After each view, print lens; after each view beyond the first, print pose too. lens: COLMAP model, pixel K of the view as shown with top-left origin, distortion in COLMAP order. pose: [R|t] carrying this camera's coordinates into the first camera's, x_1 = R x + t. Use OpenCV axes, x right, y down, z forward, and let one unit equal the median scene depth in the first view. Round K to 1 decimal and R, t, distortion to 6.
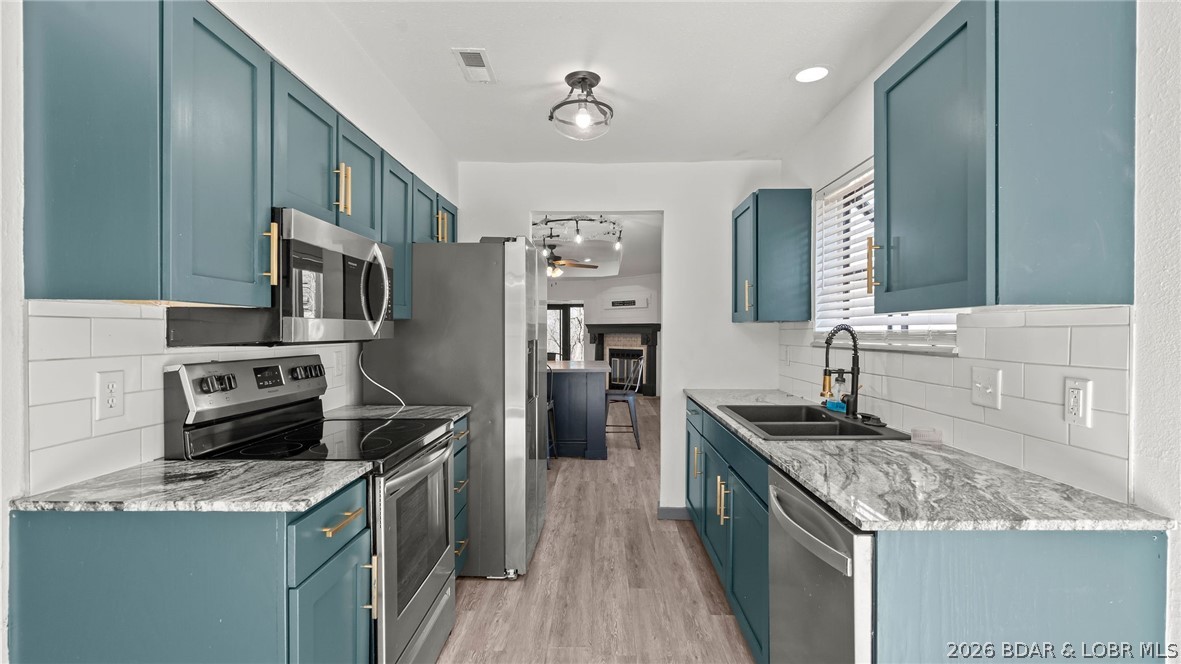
lens RADIAL K [[527.5, 0, 595.0], [0, 527.5, 338.5], [0, 0, 1]] dist [-0.007044, 0.005743]
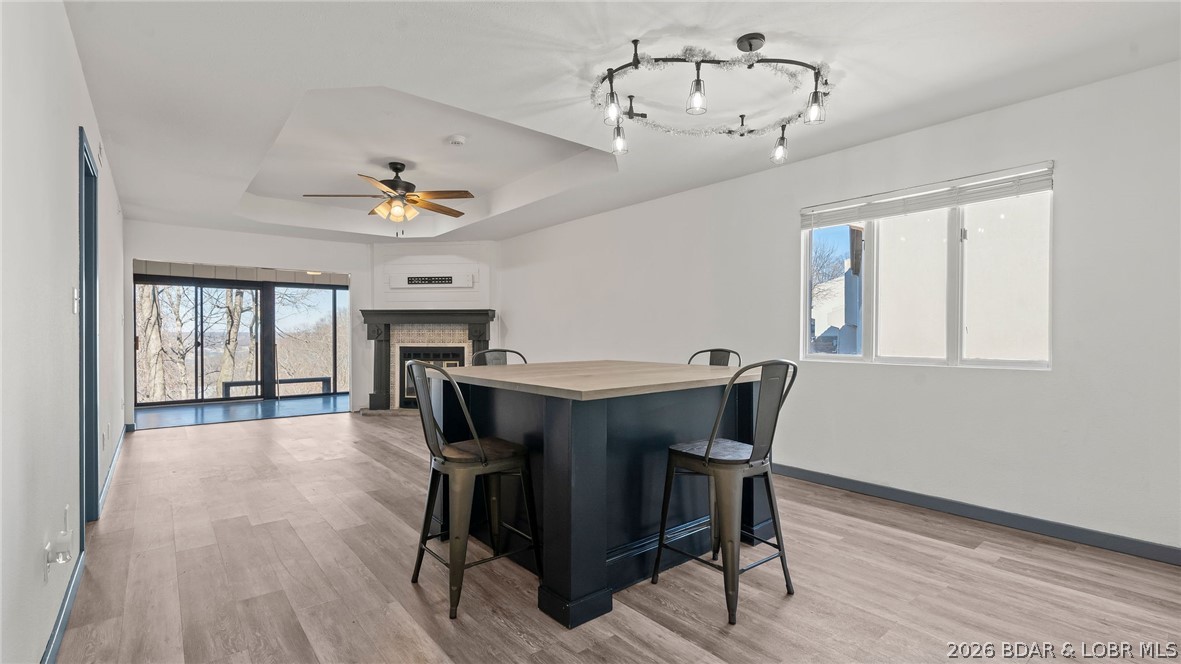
lens RADIAL K [[527.5, 0, 589.0], [0, 527.5, 336.4], [0, 0, 1]] dist [-0.007044, 0.005743]
pose [[0.759320, -0.002970, 0.650710, -1.016338], [0.007853, 0.999959, -0.004599, 0.049216], [-0.650670, 0.008602, 0.759312, 1.481774]]
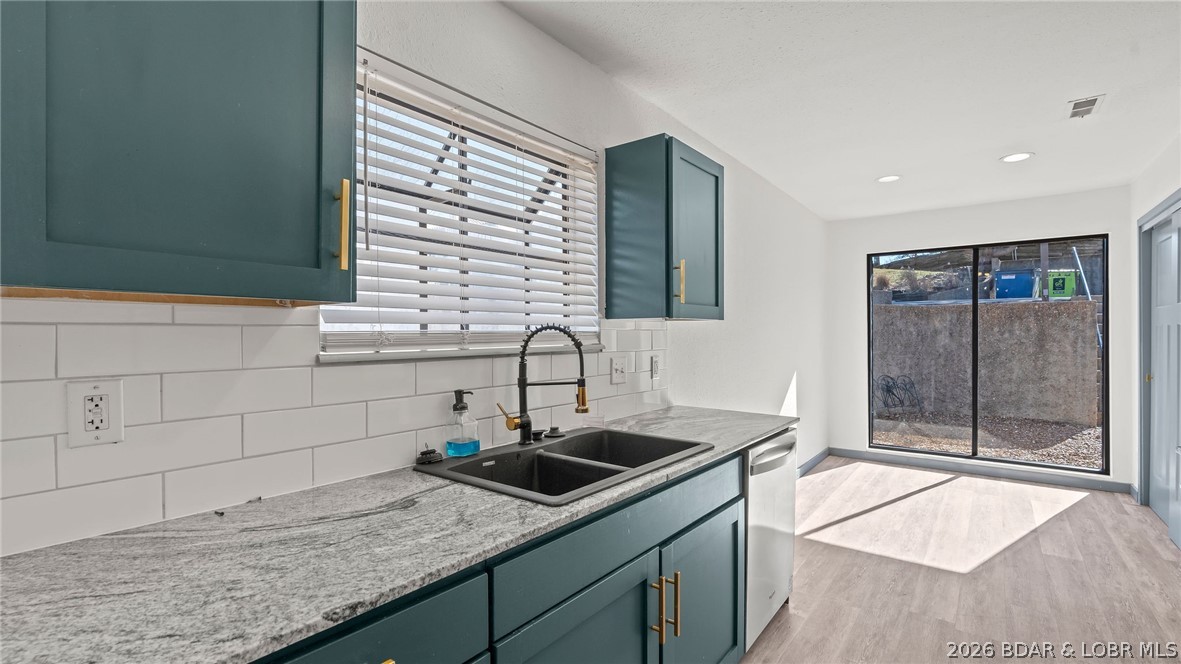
lens RADIAL K [[527.5, 0, 604.5], [0, 527.5, 333.6], [0, 0, 1]] dist [-0.007044, 0.005743]
pose [[-0.813965, 0.007899, 0.580861, -0.054243], [0.014660, 0.999868, 0.006945, -0.013498], [-0.580729, 0.014168, -0.813973, 1.437684]]
